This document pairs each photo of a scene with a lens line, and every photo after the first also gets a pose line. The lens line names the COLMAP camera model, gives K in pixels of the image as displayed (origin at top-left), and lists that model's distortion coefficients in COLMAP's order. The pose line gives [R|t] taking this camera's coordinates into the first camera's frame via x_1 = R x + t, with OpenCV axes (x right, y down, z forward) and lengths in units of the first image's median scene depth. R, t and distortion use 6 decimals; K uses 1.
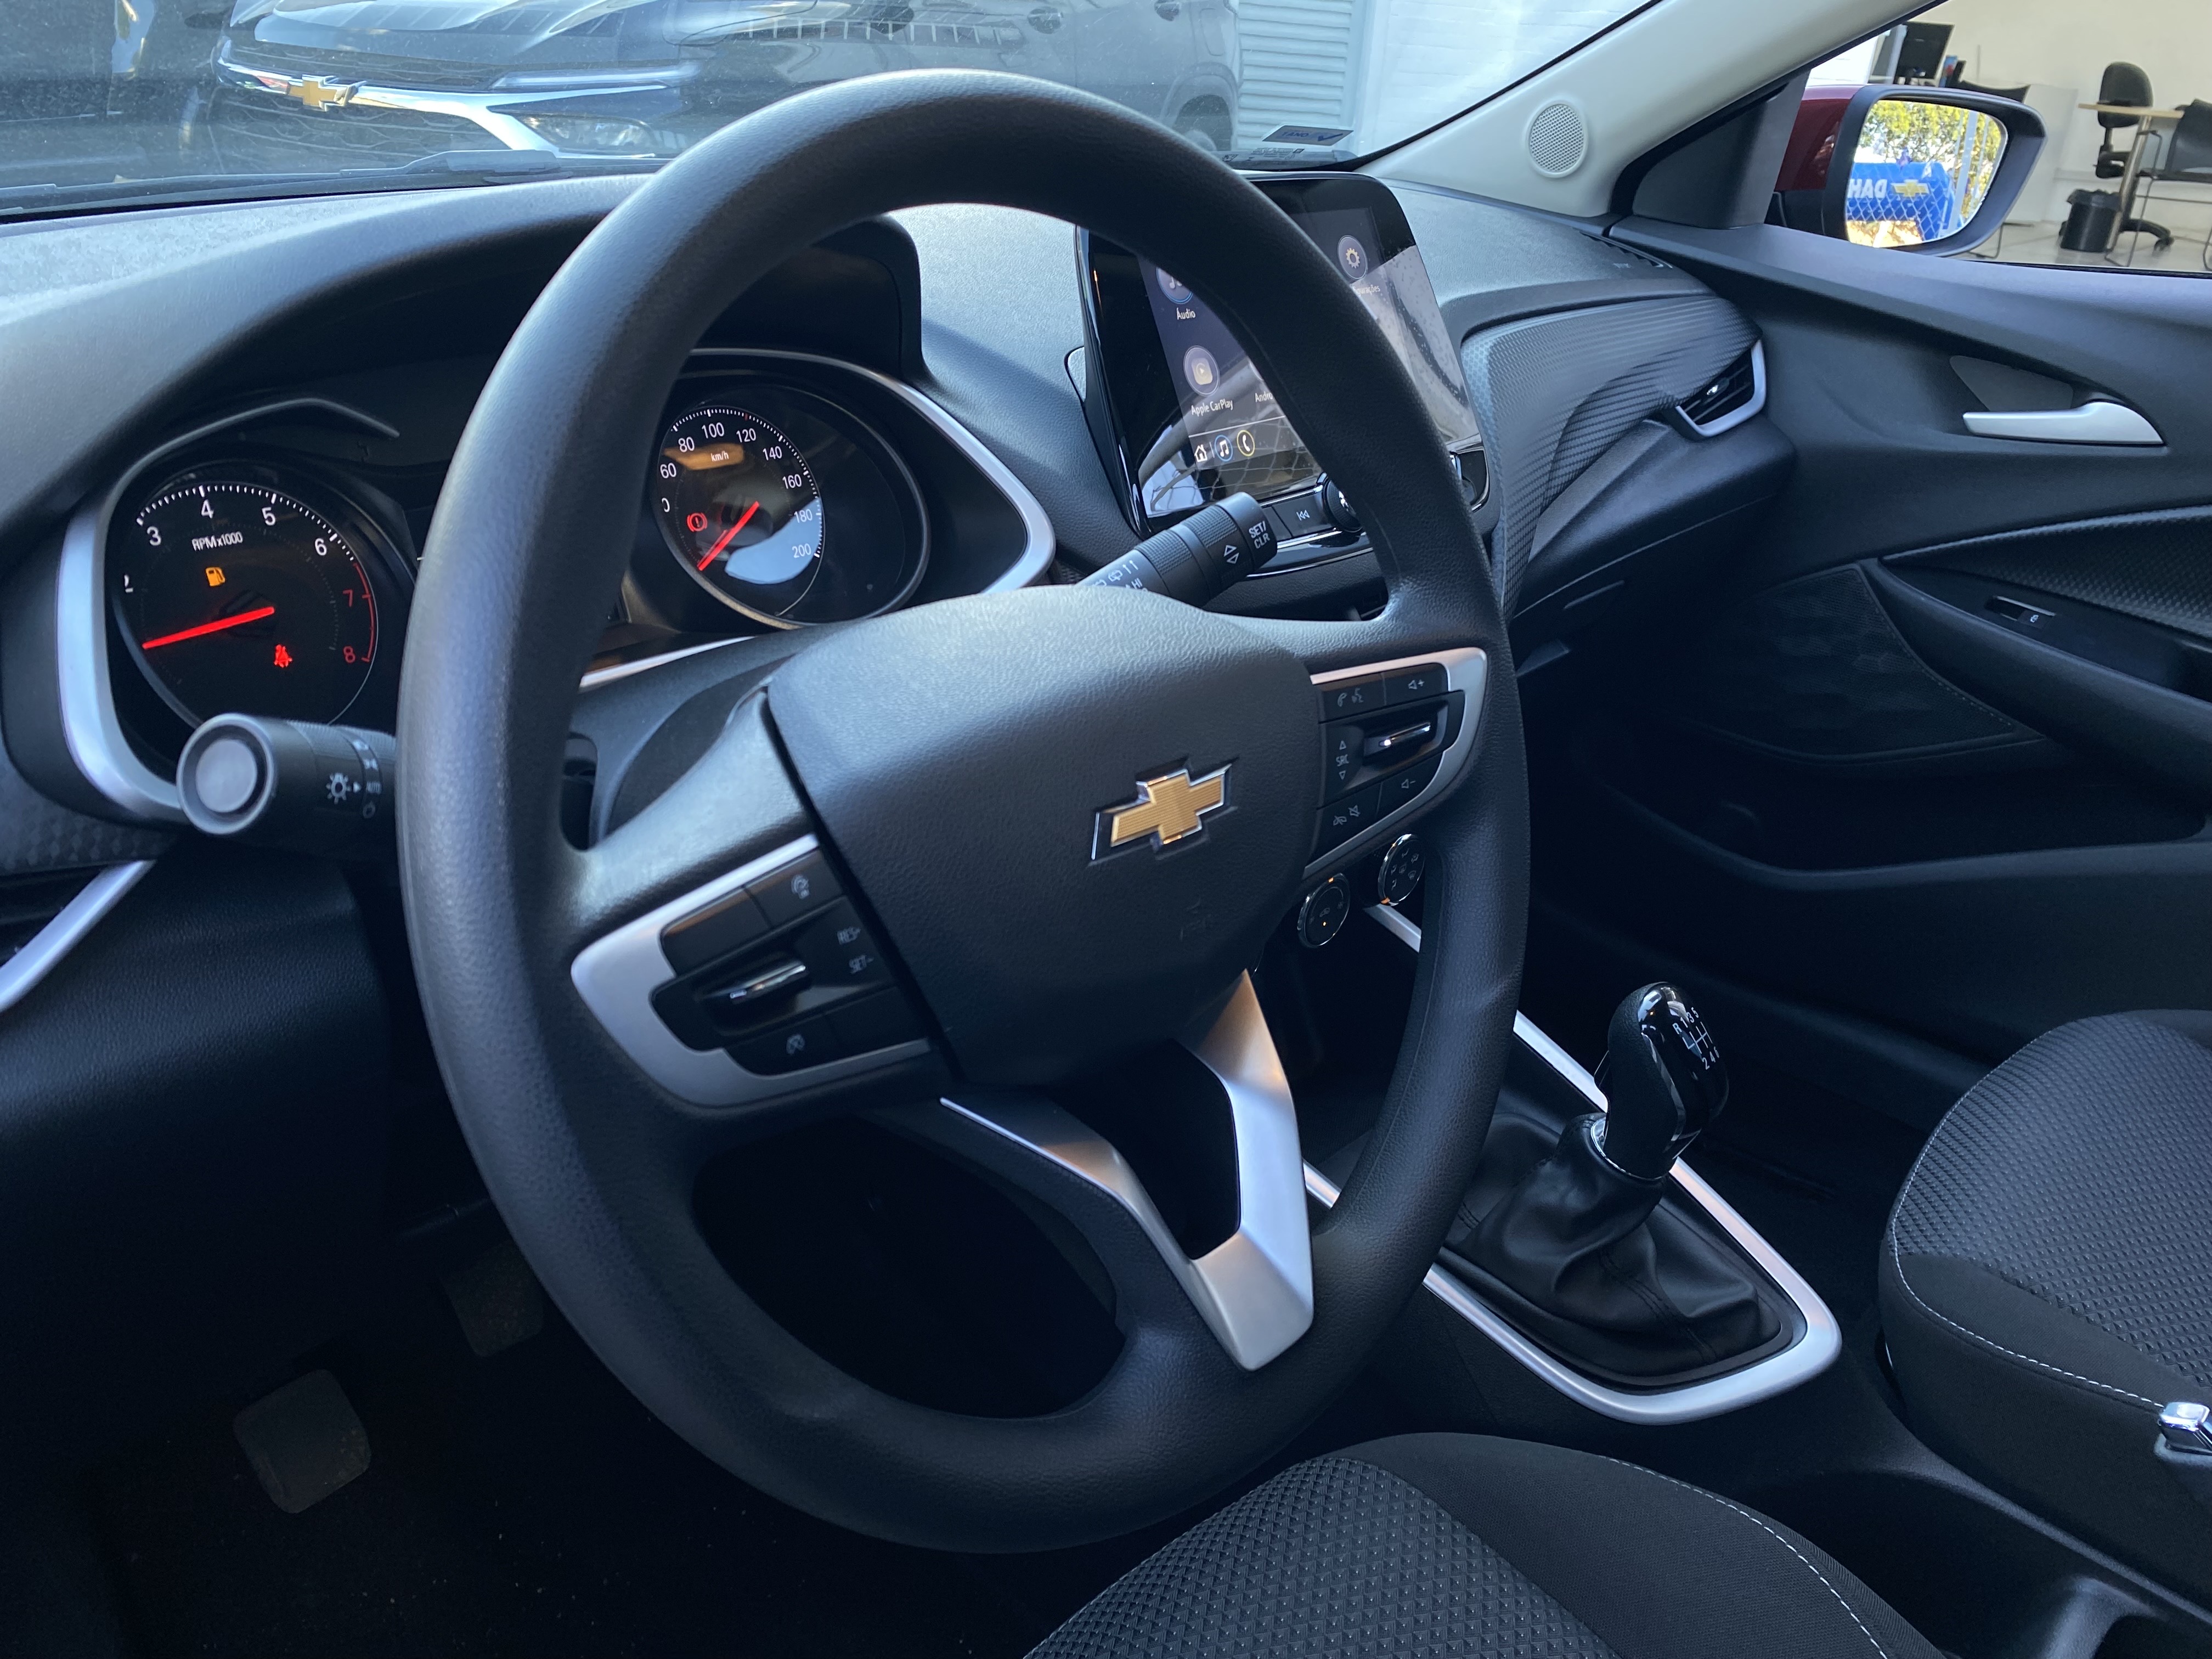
lens RADIAL K [[1699.6, 0, 1107.2], [0, 1699.6, 816.6], [0, 0, 1]] dist [0.015712, -0.001237]
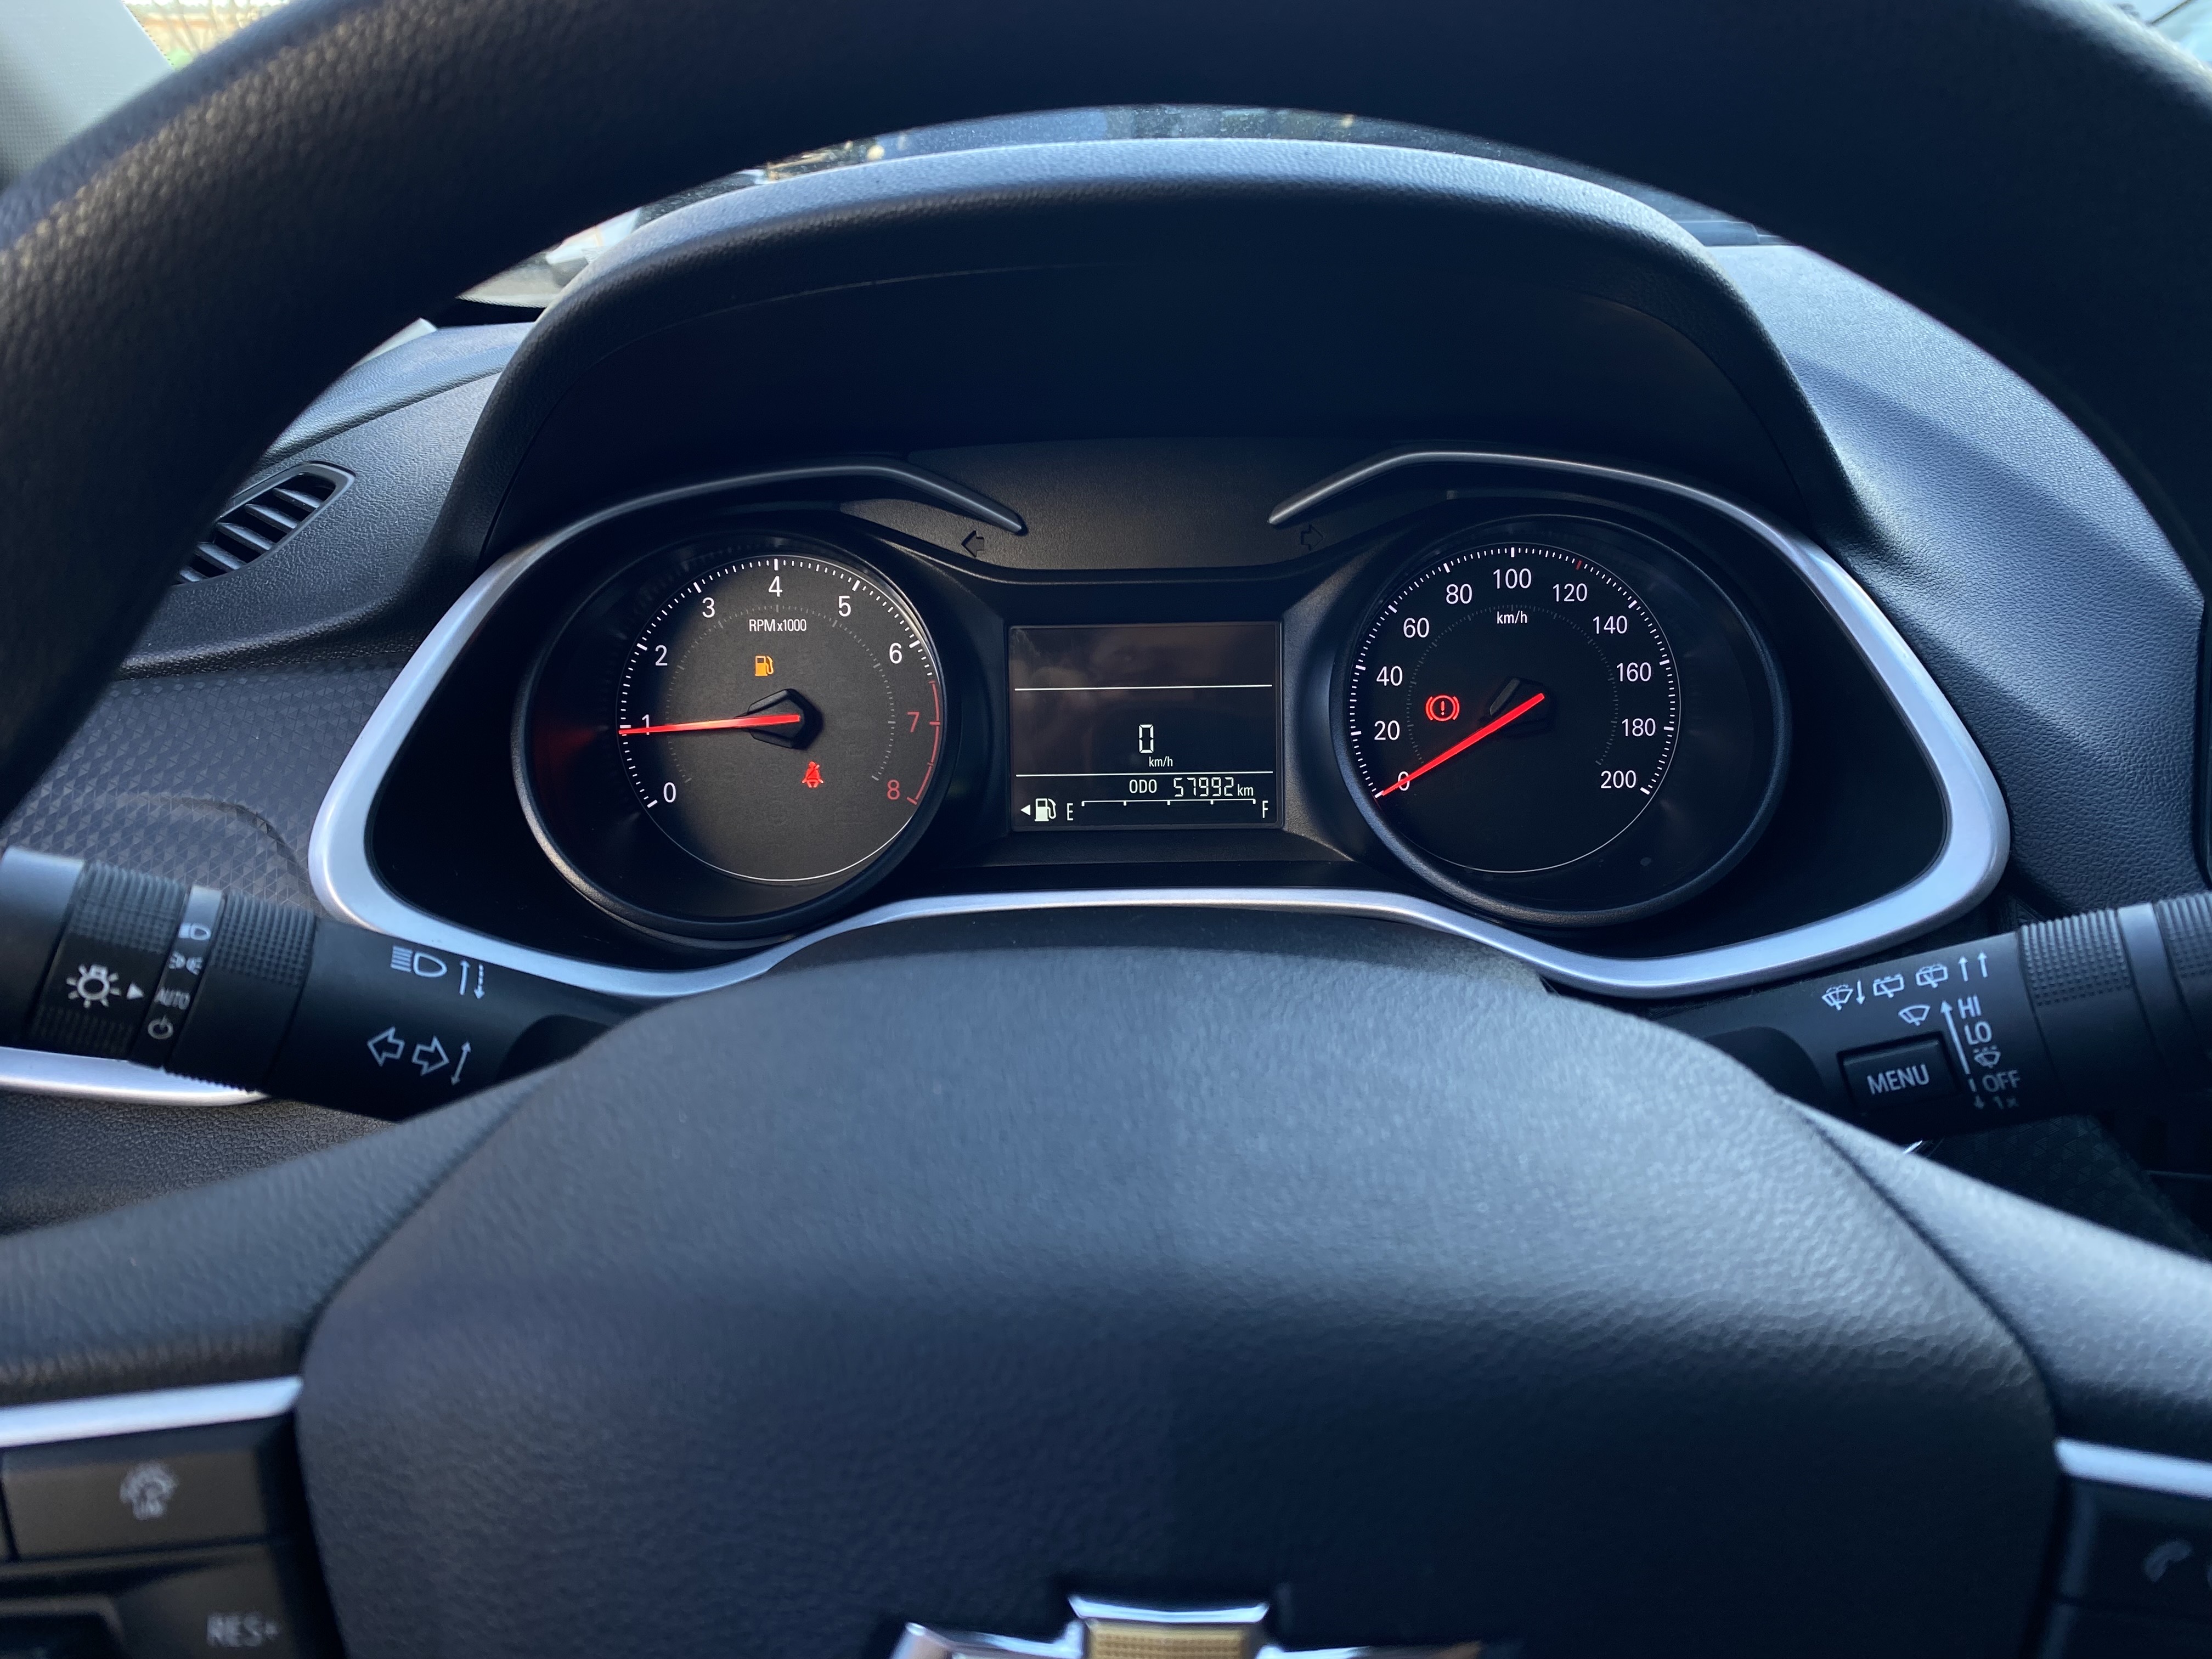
lens RADIAL K [[1699.6, 0, 1105.9], [0, 1699.6, 829.6], [0, 0, 1]] dist [0.015712, -0.001237]
pose [[0.672841, 0.226080, -0.704395, 0.150986], [-0.275919, 0.960145, 0.044605, -0.120683], [0.686406, 0.164344, 0.708405, 0.446292]]
